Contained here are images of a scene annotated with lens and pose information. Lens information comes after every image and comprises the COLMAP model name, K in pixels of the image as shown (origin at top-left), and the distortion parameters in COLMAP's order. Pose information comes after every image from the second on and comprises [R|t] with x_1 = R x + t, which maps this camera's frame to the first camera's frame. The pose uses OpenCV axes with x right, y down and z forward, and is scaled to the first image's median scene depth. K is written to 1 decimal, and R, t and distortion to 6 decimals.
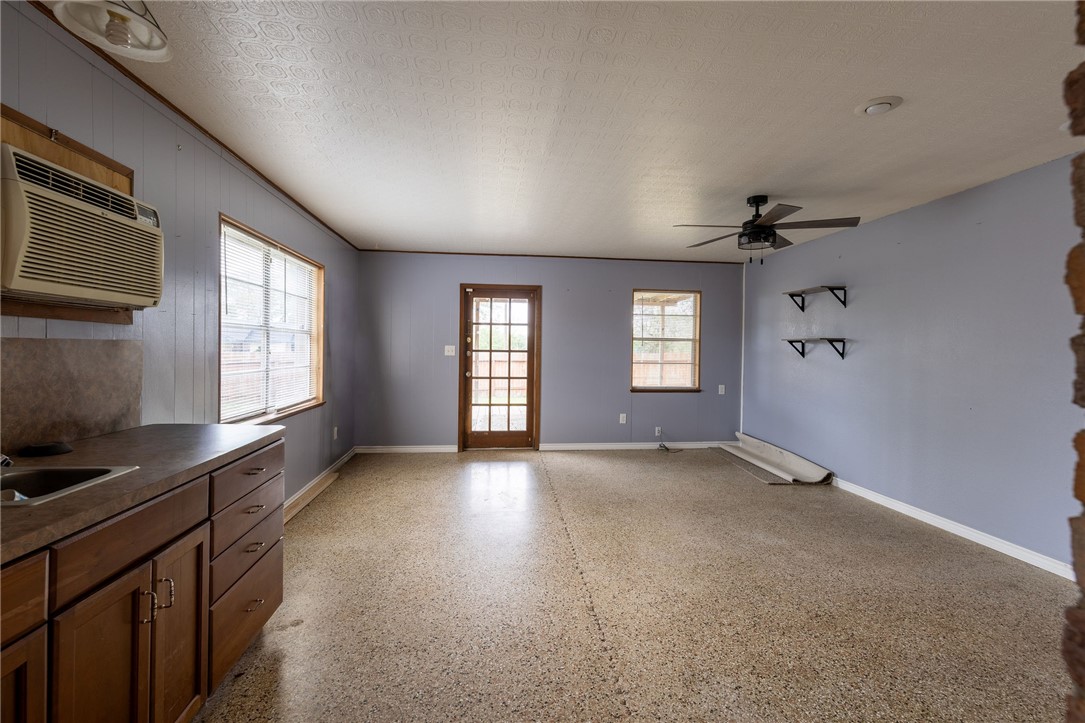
lens RADIAL K [[469.7, 0, 545.4], [0, 469.7, 352.8], [0, 0, 1]] dist [-0.003430, -0.000243]
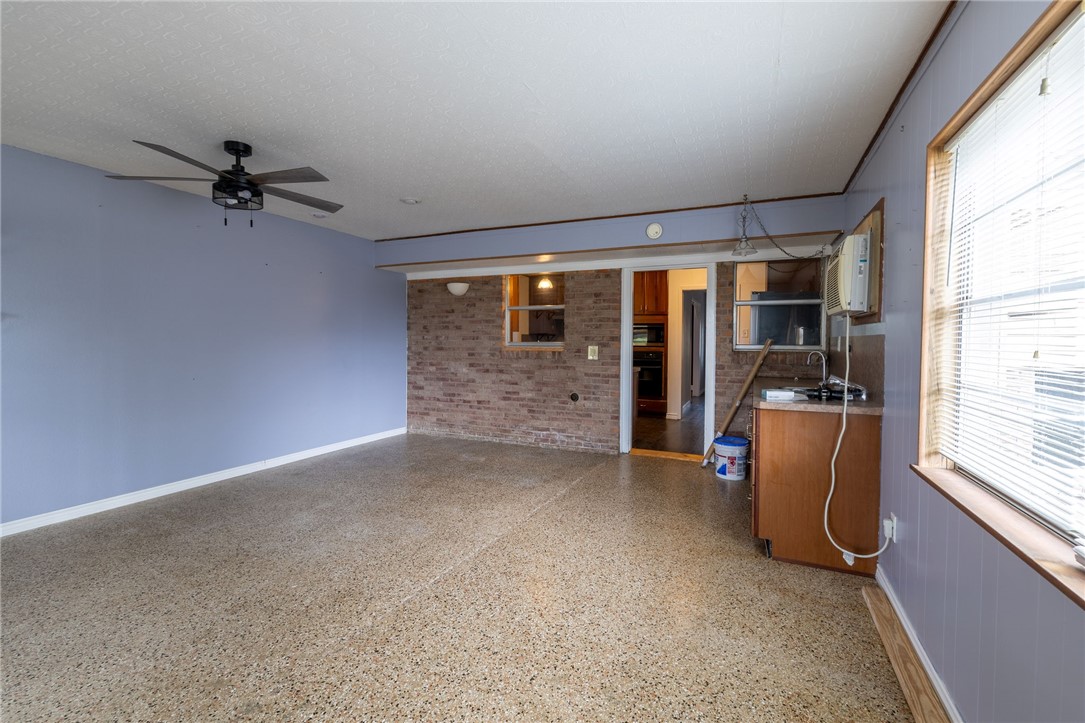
lens RADIAL K [[469.7, 0, 543.0], [0, 469.7, 360.8], [0, 0, 1]] dist [-0.003430, -0.000243]
pose [[-0.849725, -0.042628, 0.525501, -0.535432], [-0.013445, 0.998154, 0.059228, -0.011139], [-0.527055, 0.043262, -0.848729, 1.738148]]
